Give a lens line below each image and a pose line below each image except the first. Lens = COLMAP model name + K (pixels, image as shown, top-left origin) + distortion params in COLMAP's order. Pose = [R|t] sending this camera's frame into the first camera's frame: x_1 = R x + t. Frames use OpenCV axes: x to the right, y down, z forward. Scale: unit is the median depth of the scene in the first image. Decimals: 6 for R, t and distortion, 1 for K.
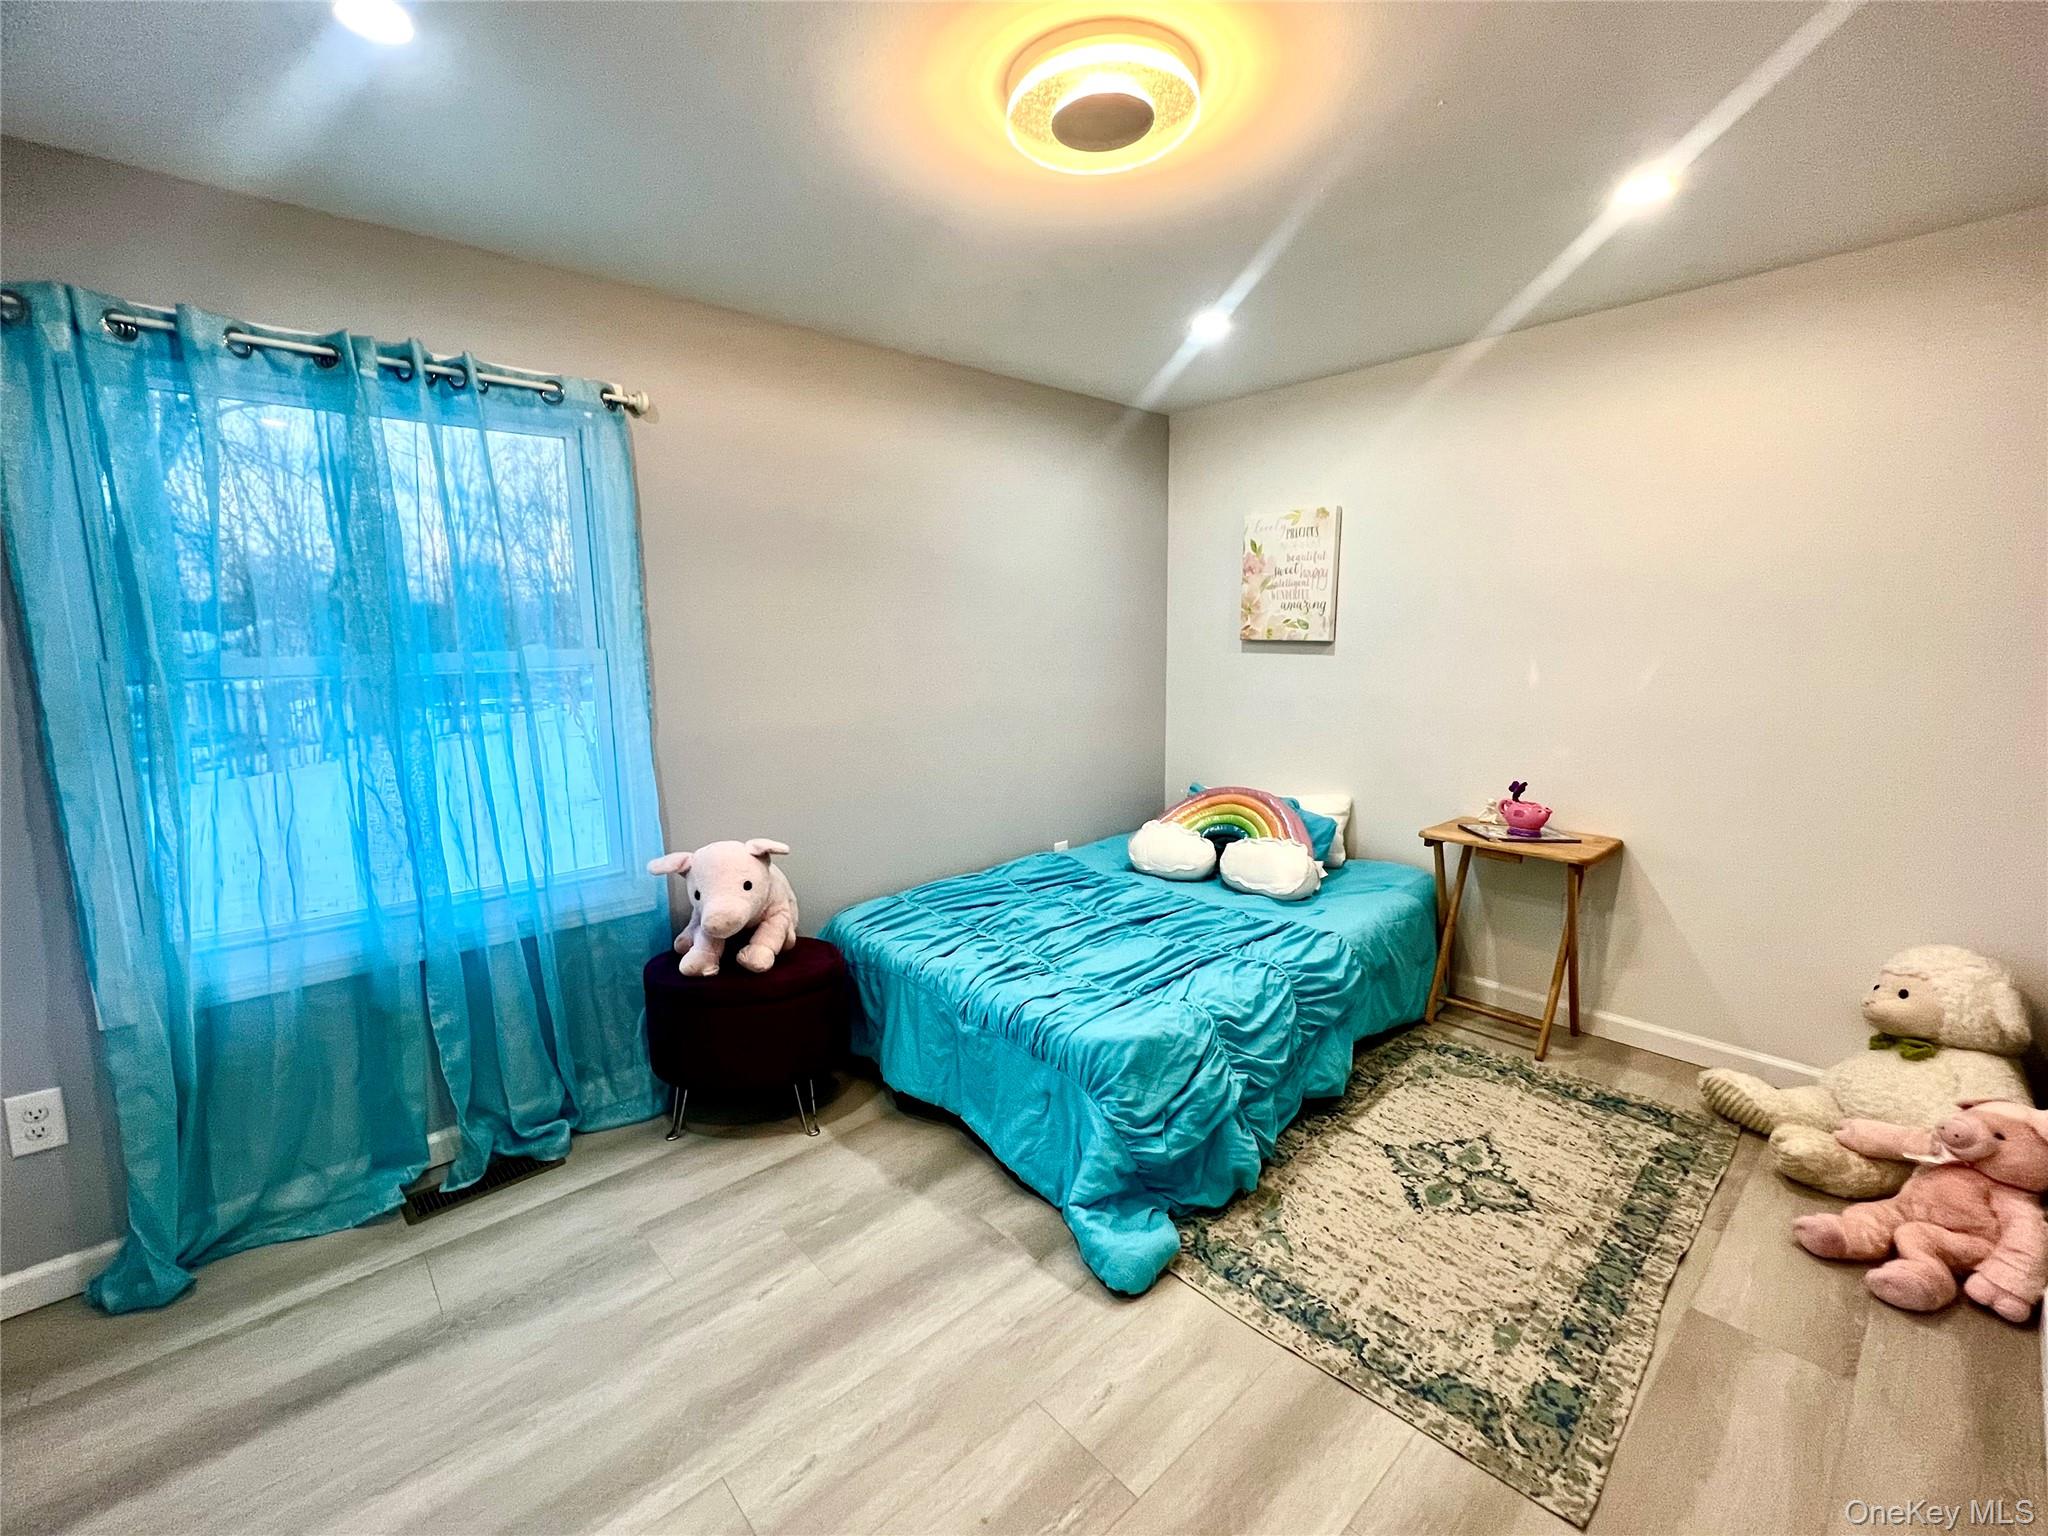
lens RADIAL K [[873.1, 0, 1018.8], [0, 873.1, 778.3], [0, 0, 1]] dist [-0.022840, -0.000288]
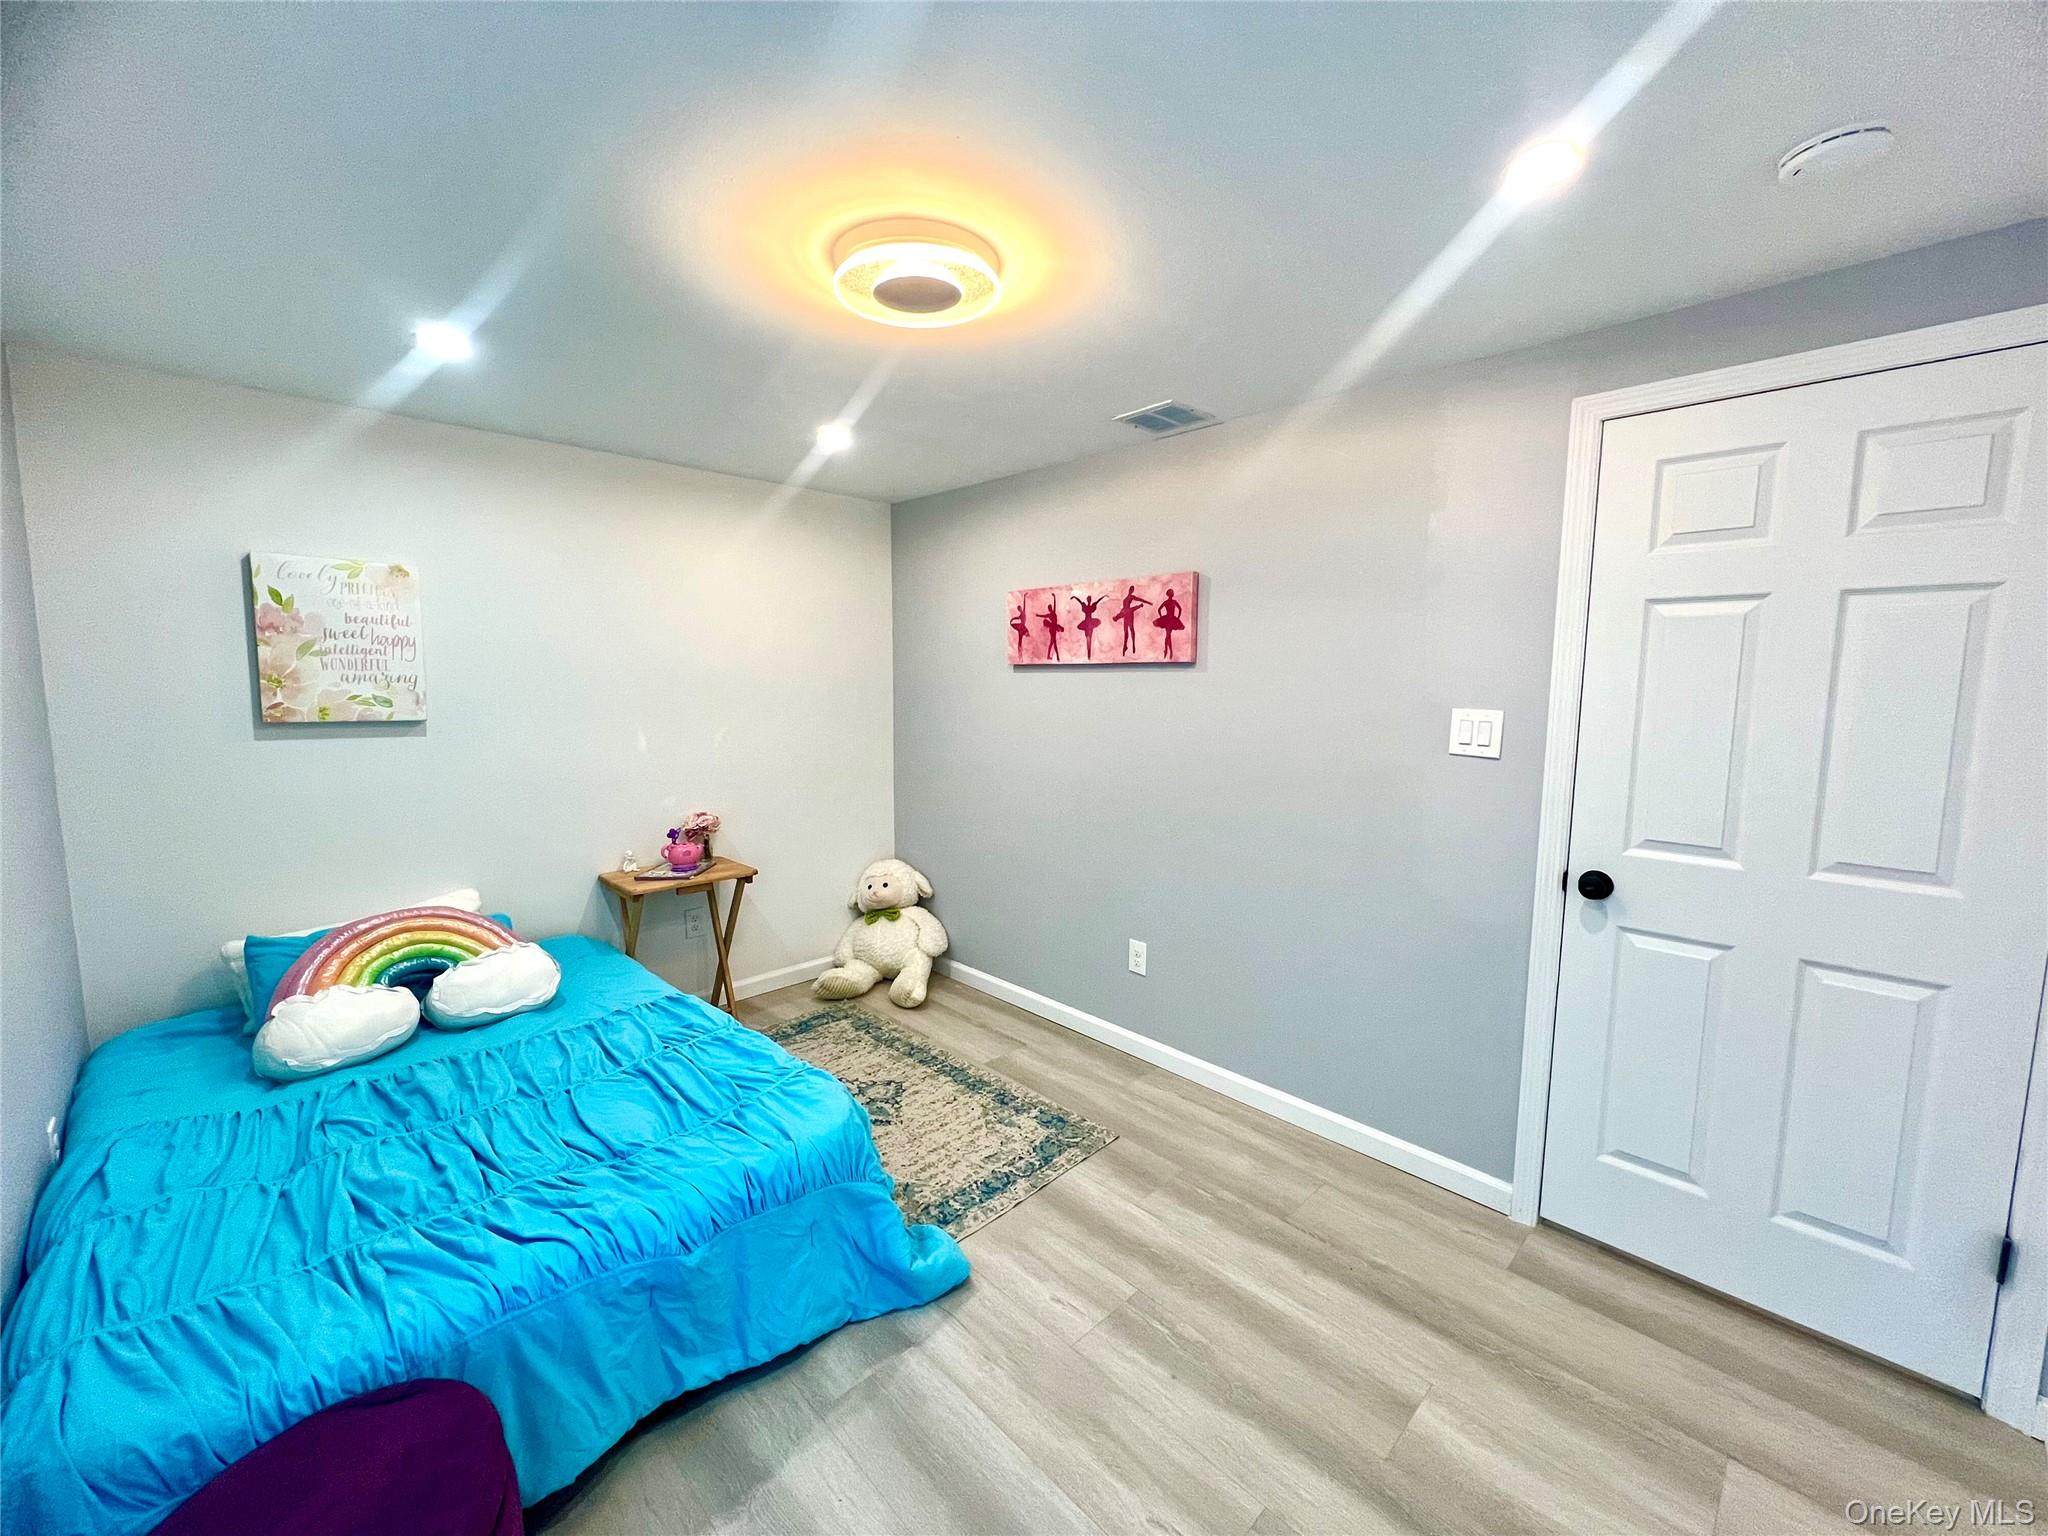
lens RADIAL K [[814.8, 0, 1029.4], [0, 814.8, 767.1], [0, 0, 1]] dist [-0.000961, 0.000041]
pose [[-0.051035, -0.107140, 0.992933, -0.624044], [0.148569, 0.982352, 0.113634, -0.147231], [-0.987584, 0.153318, -0.034216, 0.565911]]
